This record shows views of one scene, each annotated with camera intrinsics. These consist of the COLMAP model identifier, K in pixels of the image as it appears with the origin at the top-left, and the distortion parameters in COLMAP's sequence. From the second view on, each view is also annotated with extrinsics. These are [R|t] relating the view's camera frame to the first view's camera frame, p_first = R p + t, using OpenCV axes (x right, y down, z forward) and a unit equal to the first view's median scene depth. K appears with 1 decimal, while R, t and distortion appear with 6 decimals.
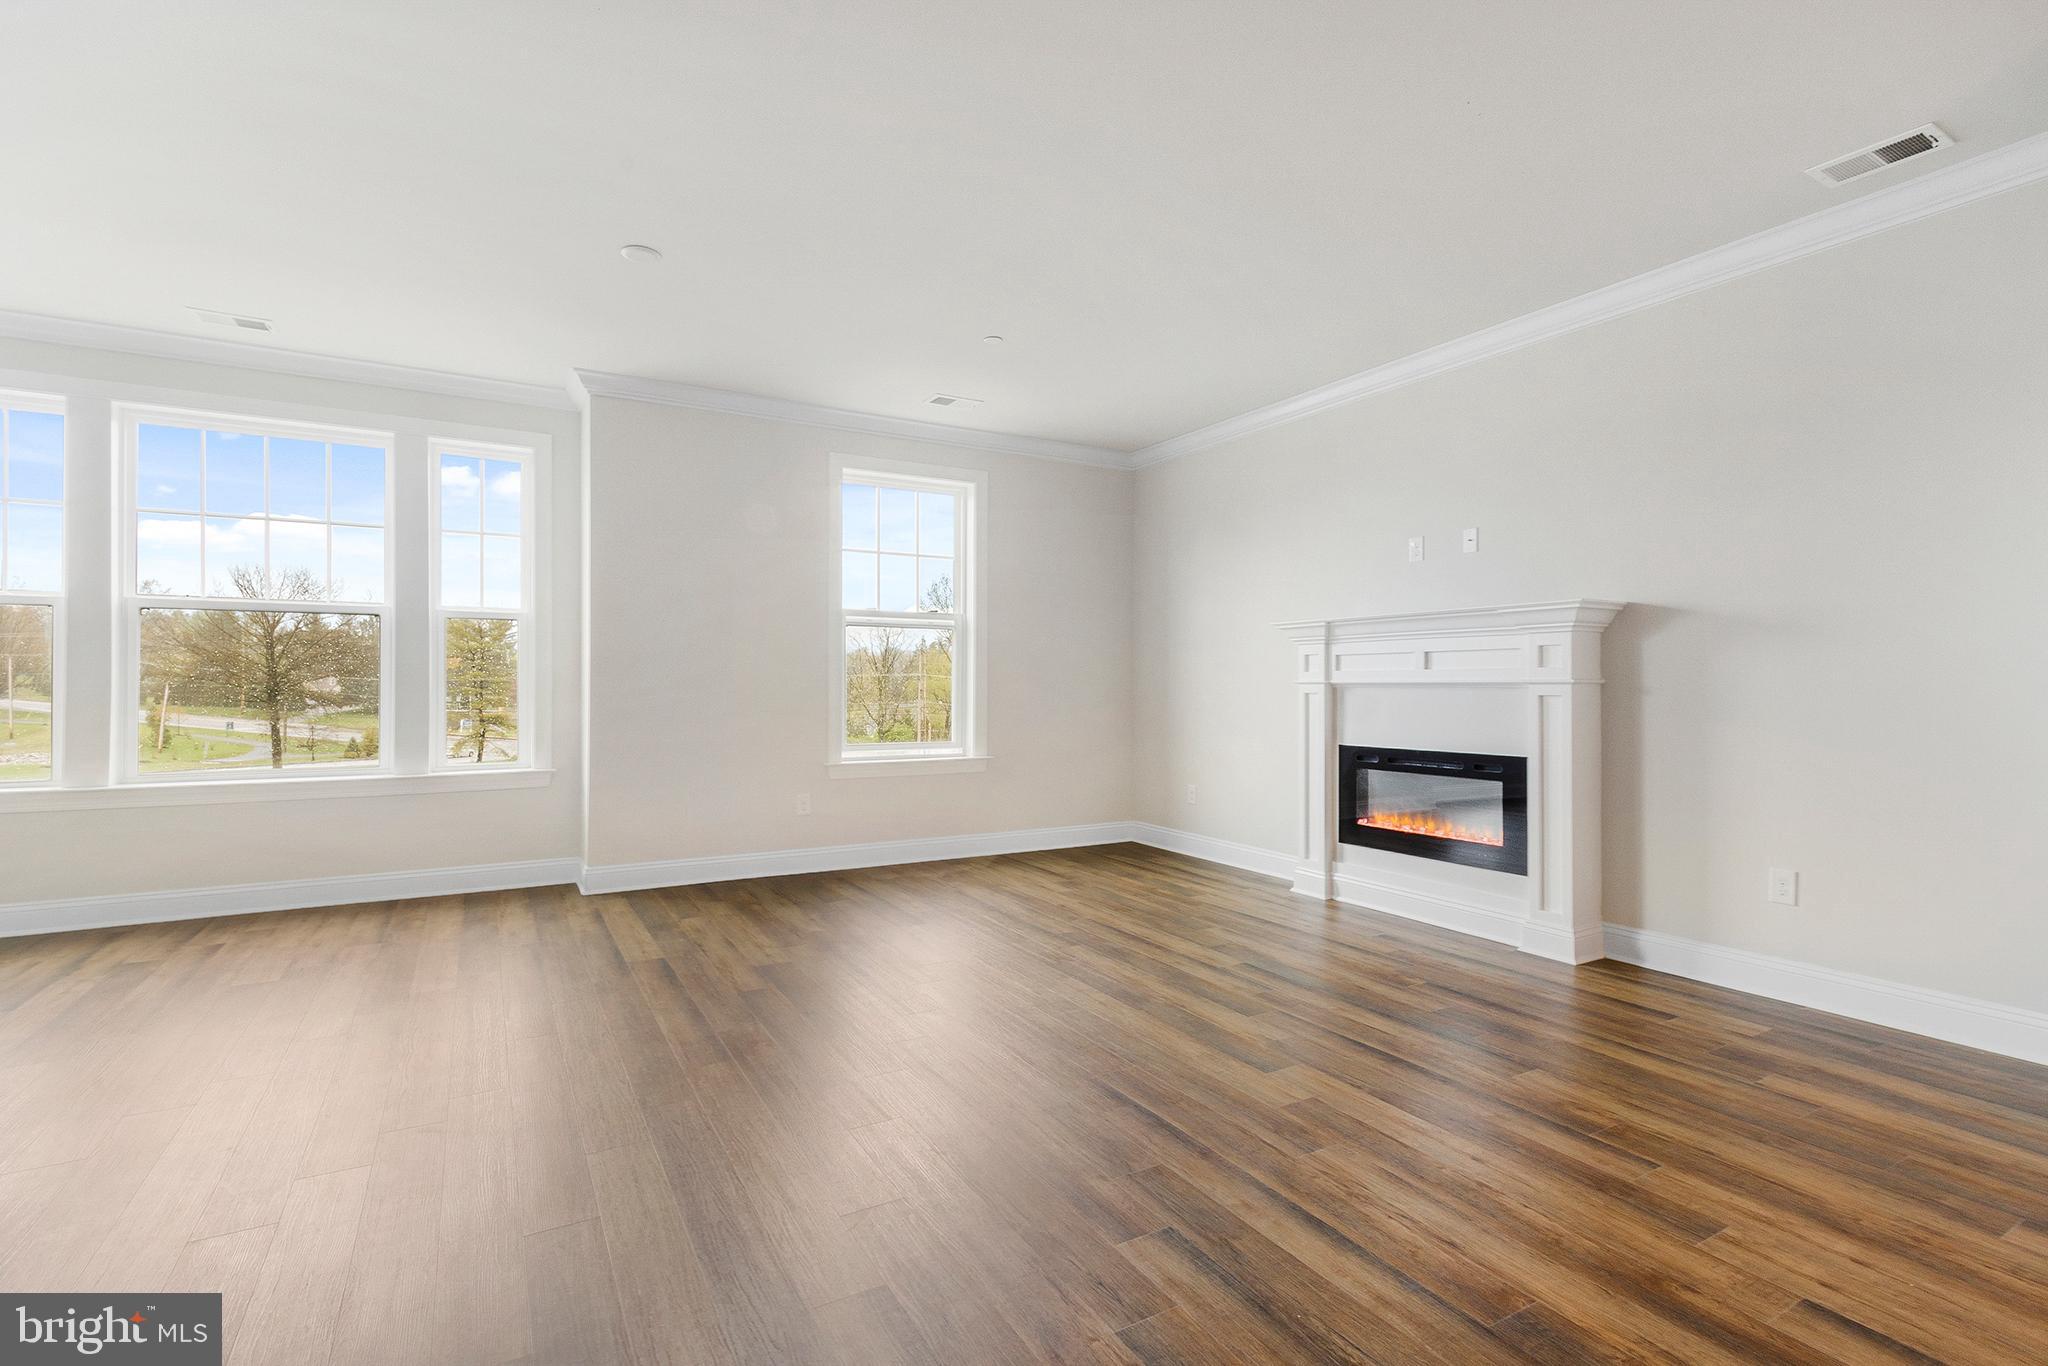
lens RADIAL K [[937.2, 0, 1015.7], [0, 937.2, 683.1], [0, 0, 1]] dist [-0.002713, 0.001455]
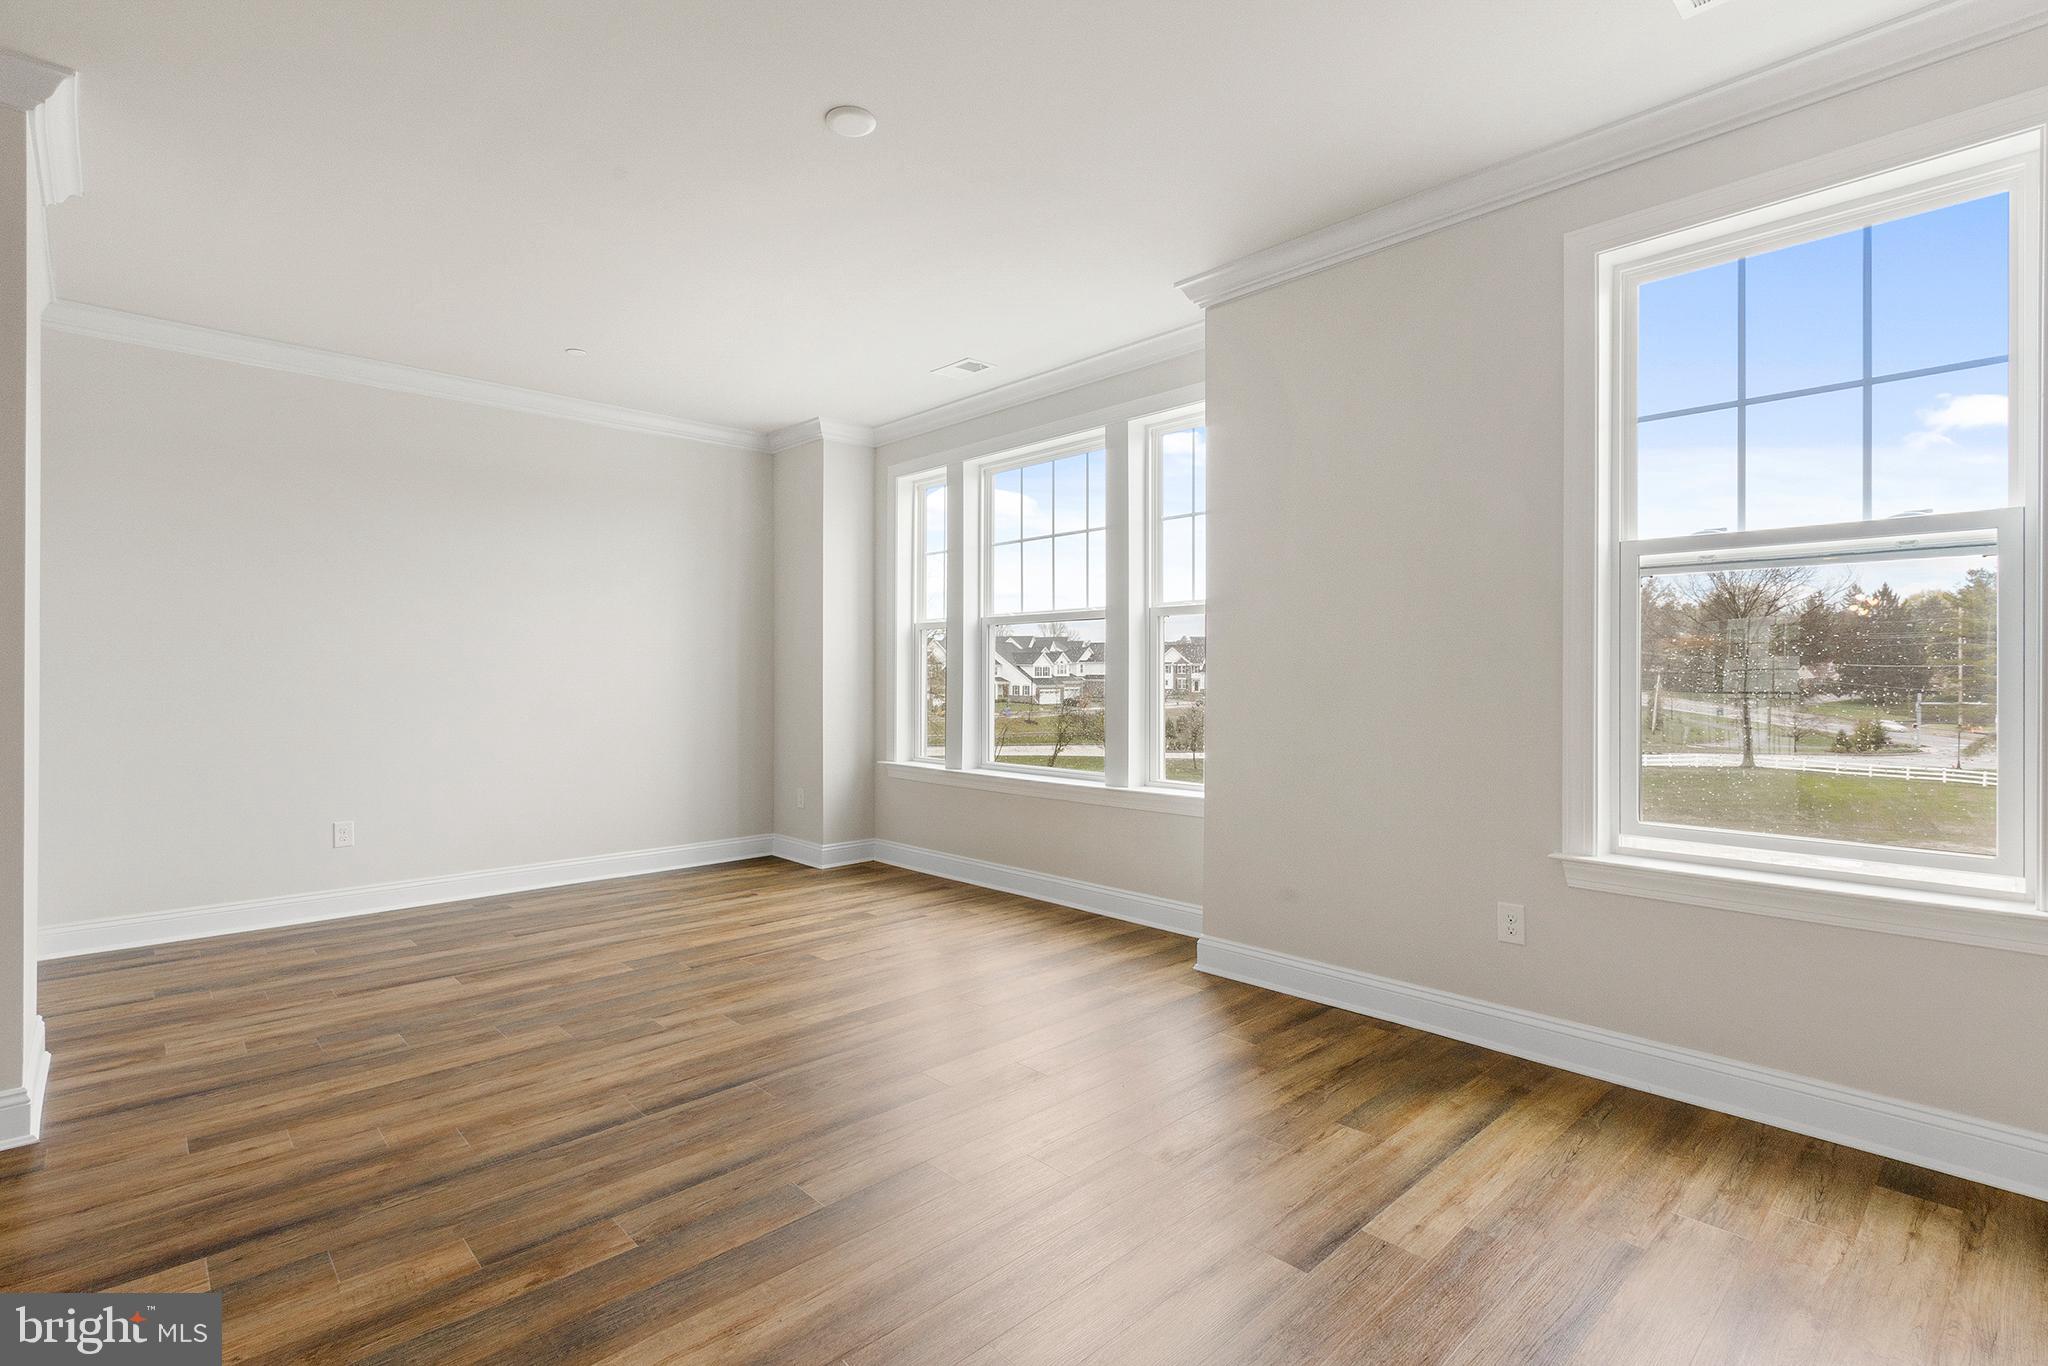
lens RADIAL K [[937.2, 0, 1031.8], [0, 937.2, 670.8], [0, 0, 1]] dist [-0.002713, 0.001455]
pose [[0.246760, -0.003708, -0.969070, 0.248735], [0.002730, 0.999991, -0.003131, -0.013177], [0.969073, -0.001873, 0.246768, 0.683688]]
